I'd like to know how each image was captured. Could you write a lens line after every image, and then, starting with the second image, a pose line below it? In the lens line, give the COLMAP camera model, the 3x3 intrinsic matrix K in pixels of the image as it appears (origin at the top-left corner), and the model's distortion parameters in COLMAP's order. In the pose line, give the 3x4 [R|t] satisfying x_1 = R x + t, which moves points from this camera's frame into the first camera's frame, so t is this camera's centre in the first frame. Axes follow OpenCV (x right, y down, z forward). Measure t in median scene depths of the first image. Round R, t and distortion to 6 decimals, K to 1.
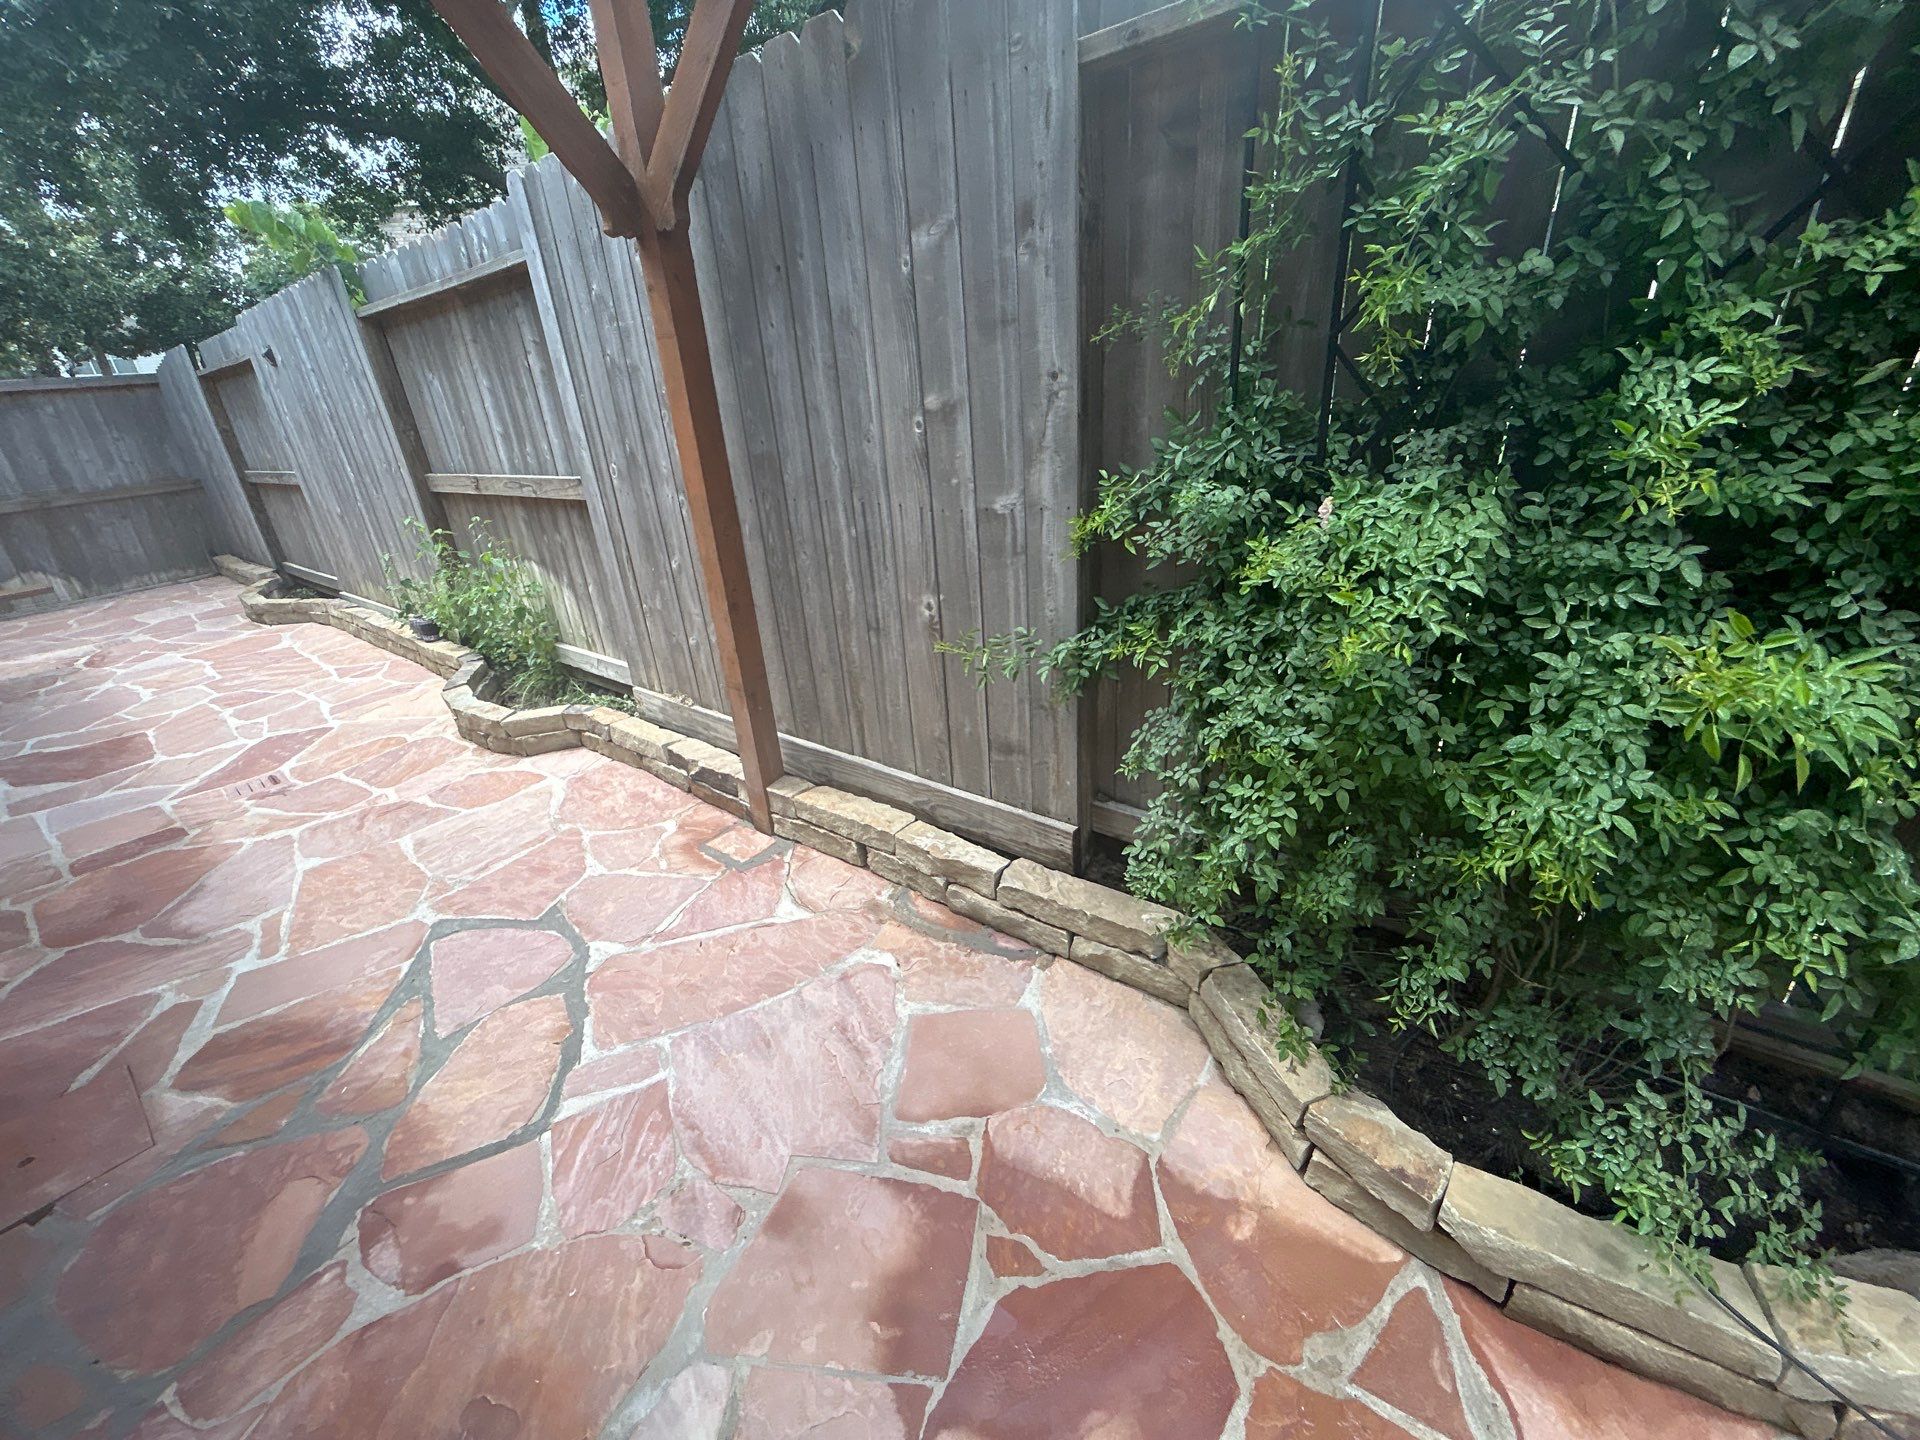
lens RADIAL K [[779.9, 0, 962.9], [0, 779.9, 722.3], [0, 0, 1]] dist [-0.000601, 0.000751]
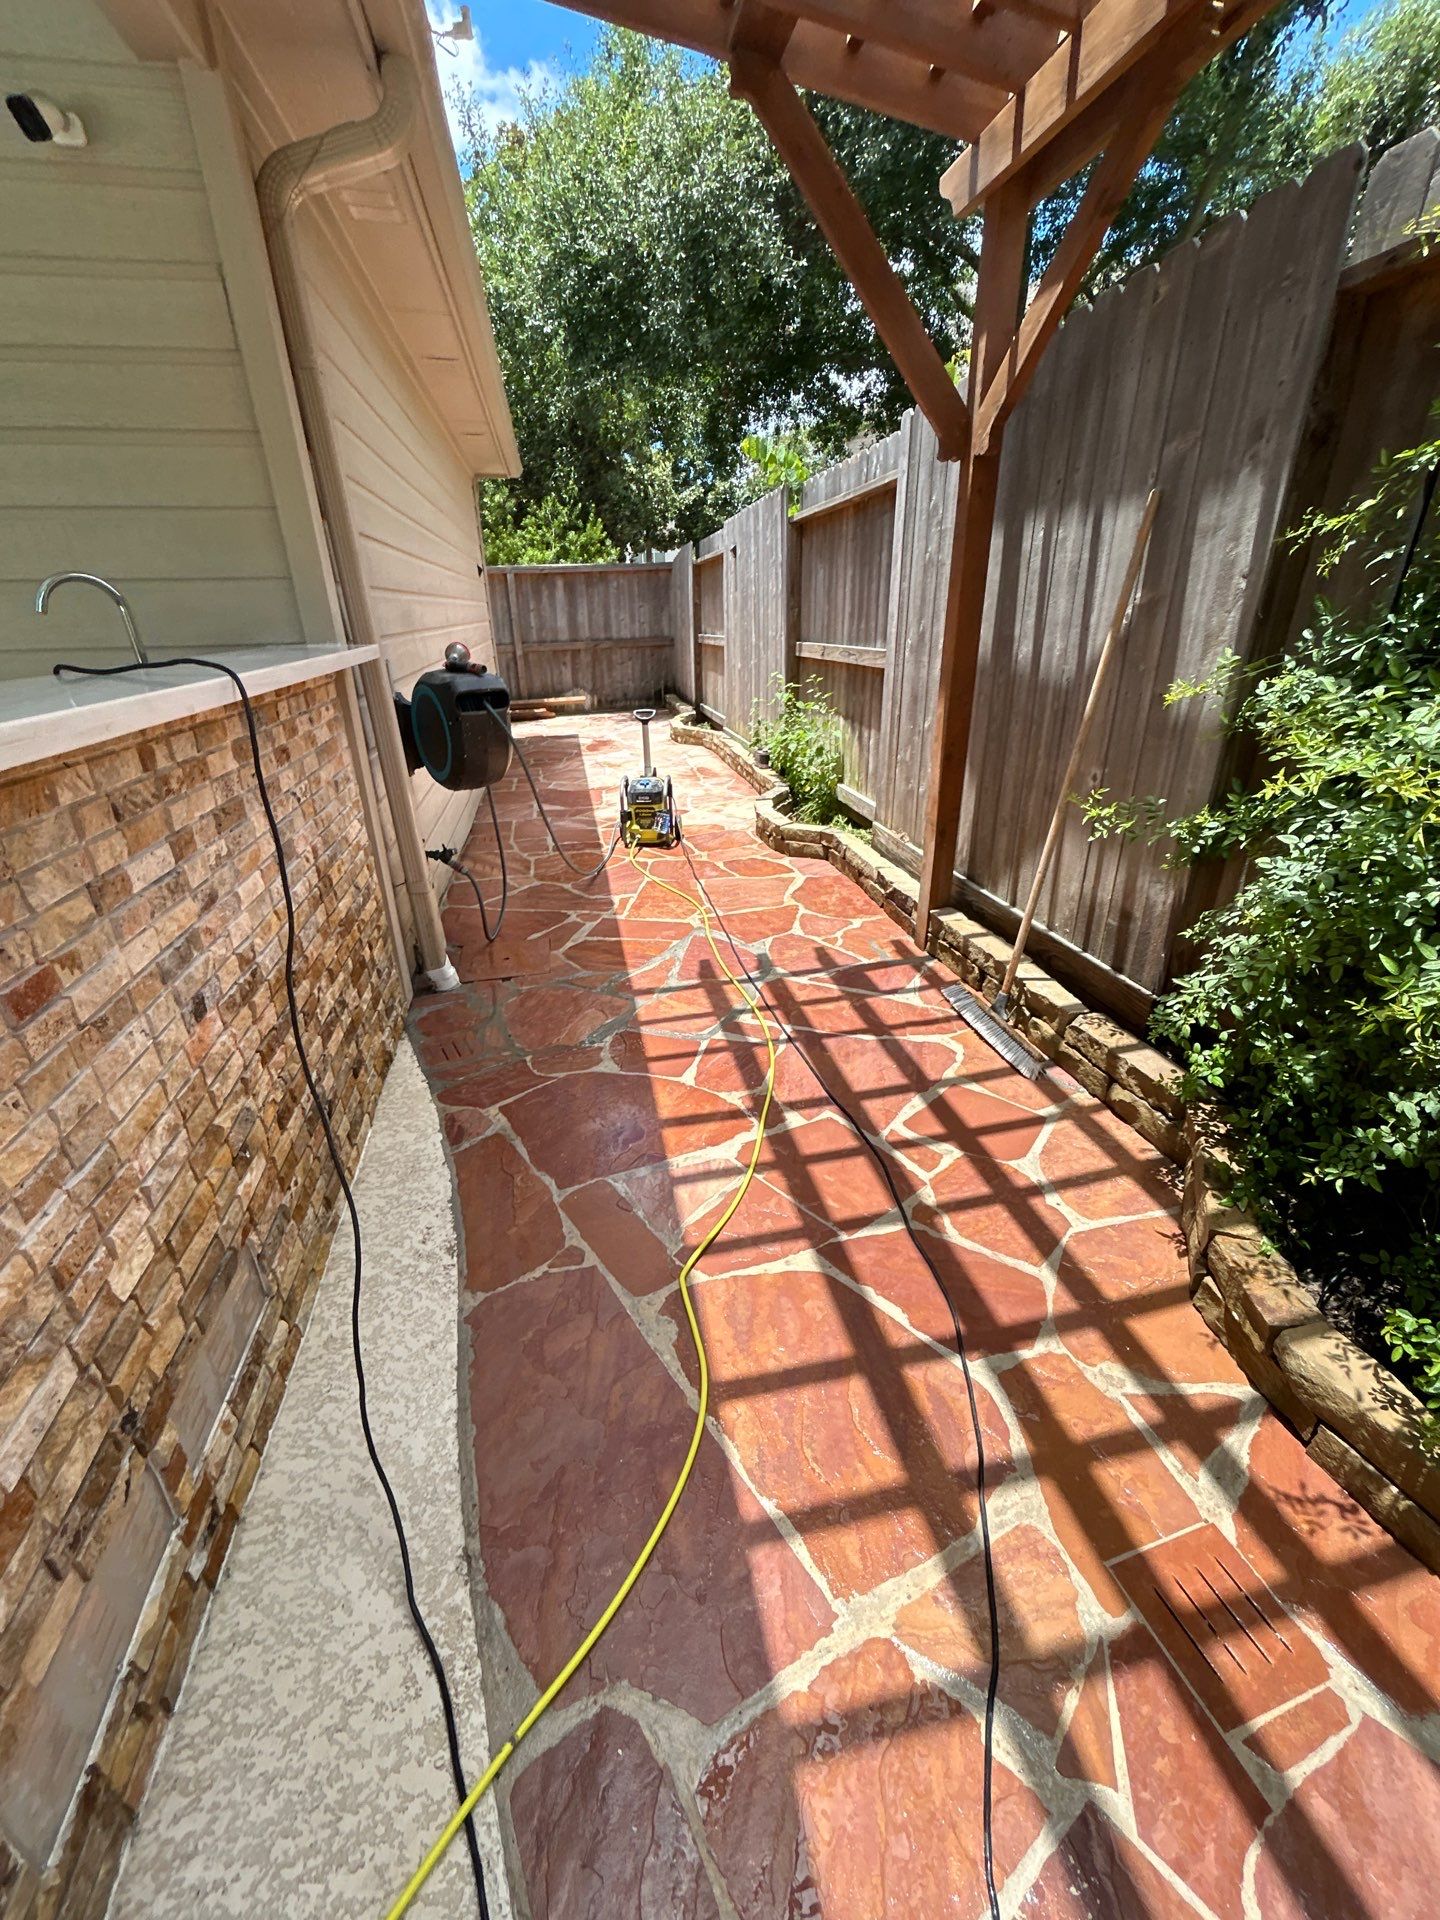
lens RADIAL K [[779.9, 0, 715.3], [0, 779.9, 963.9], [0, 0, 1]] dist [-0.000601, 0.000751]
pose [[0.757837, 0.316945, -0.570289, 0.252179], [-0.293707, 0.946231, 0.135582, 0.110589], [0.582597, 0.064748, 0.810178, -0.221730]]
